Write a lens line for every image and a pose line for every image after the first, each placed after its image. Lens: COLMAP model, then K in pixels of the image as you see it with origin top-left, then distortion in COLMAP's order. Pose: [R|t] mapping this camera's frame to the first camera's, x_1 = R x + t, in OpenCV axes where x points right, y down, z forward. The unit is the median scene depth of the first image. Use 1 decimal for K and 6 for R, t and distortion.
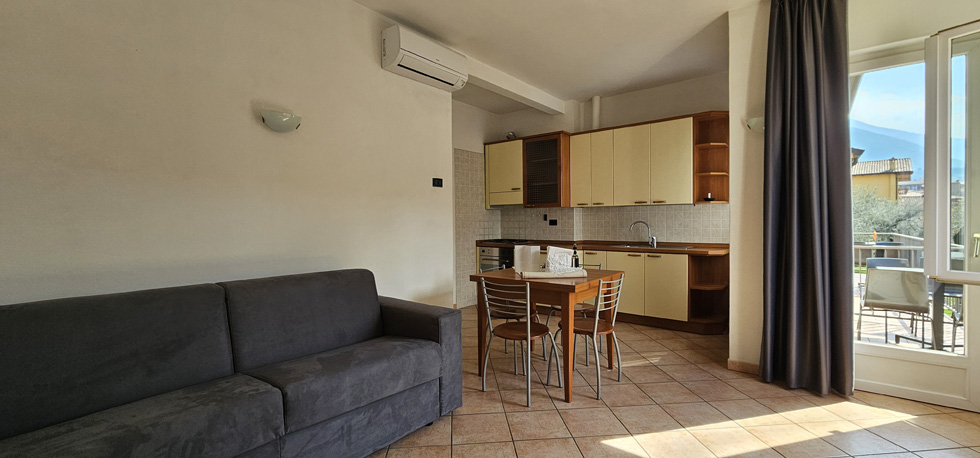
lens RADIAL K [[407.6, 0, 488.2], [0, 407.6, 226.0], [0, 0, 1]] dist [0.001442, 0.000122]
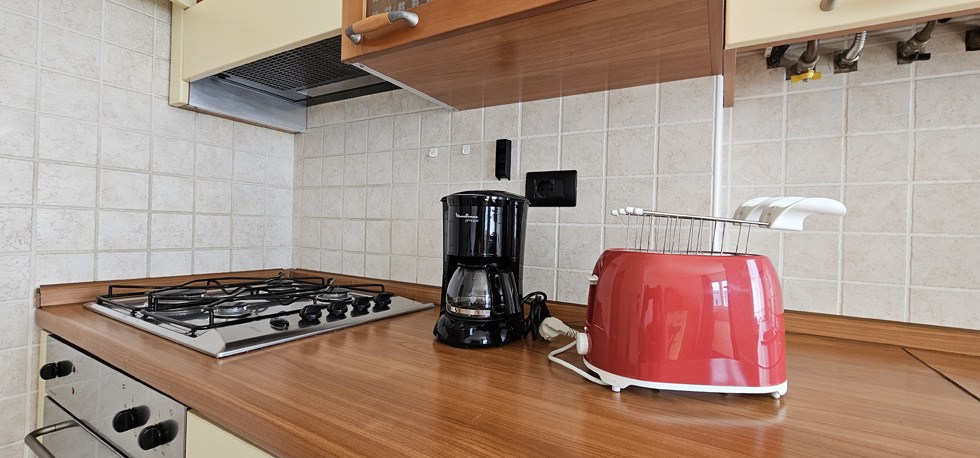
lens RADIAL K [[407.6, 0, 488.2], [0, 407.6, 226.0], [0, 0, 1]] dist [0.001442, 0.000122]
pose [[0.989120, 0.036928, 0.142401, 0.108118], [-0.036213, 0.999315, -0.007608, 0.008002], [-0.142584, 0.002368, 0.989780, 0.808663]]
